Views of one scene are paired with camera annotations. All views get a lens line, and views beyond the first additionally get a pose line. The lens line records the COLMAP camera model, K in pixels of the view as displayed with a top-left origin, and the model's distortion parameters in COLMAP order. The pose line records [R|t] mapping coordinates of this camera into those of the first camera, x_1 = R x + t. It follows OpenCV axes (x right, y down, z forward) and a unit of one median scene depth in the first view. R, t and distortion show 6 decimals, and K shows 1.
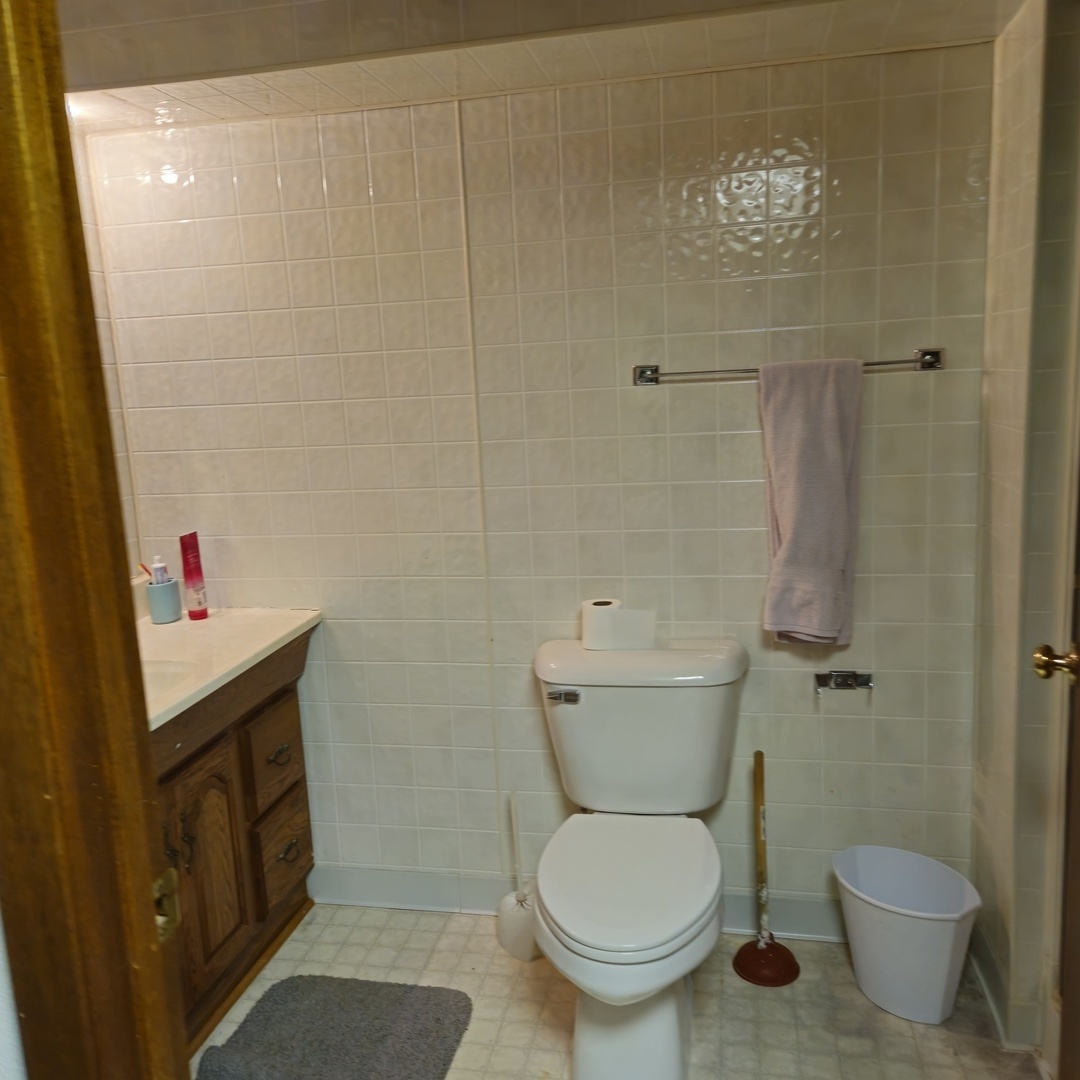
lens RADIAL K [[964.8, 0, 542.1], [0, 964.8, 542.3], [0, 0, 1]] dist [0.086866, -0.081490]
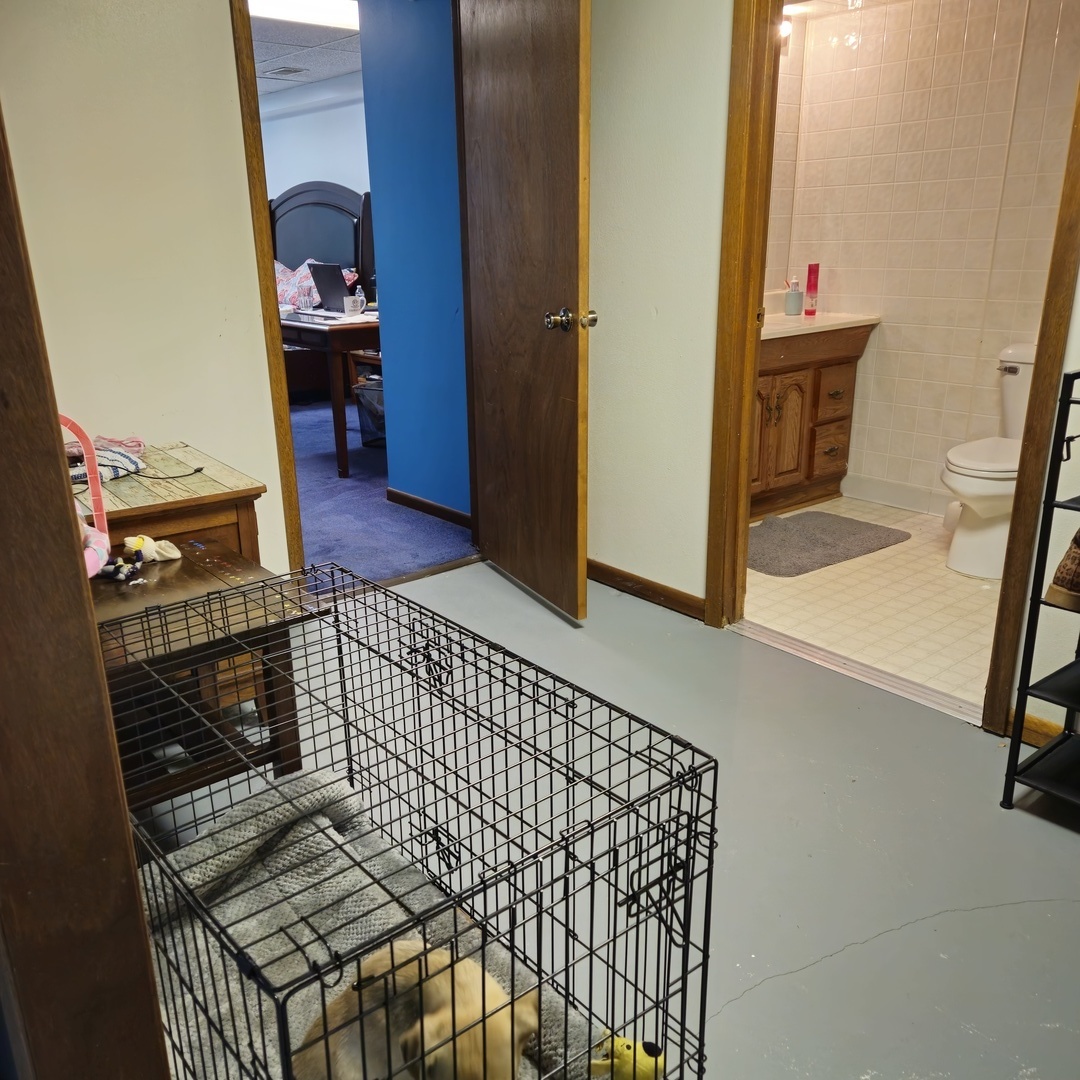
lens RADIAL K [[964.8, 0, 535.8], [0, 964.8, 542.6], [0, 0, 1]] dist [0.086866, -0.081490]
pose [[0.778525, 0.228970, -0.584356, 0.396283], [-0.138298, 0.970776, 0.196130, 0.208563], [0.612186, -0.071876, 0.787440, -0.737449]]
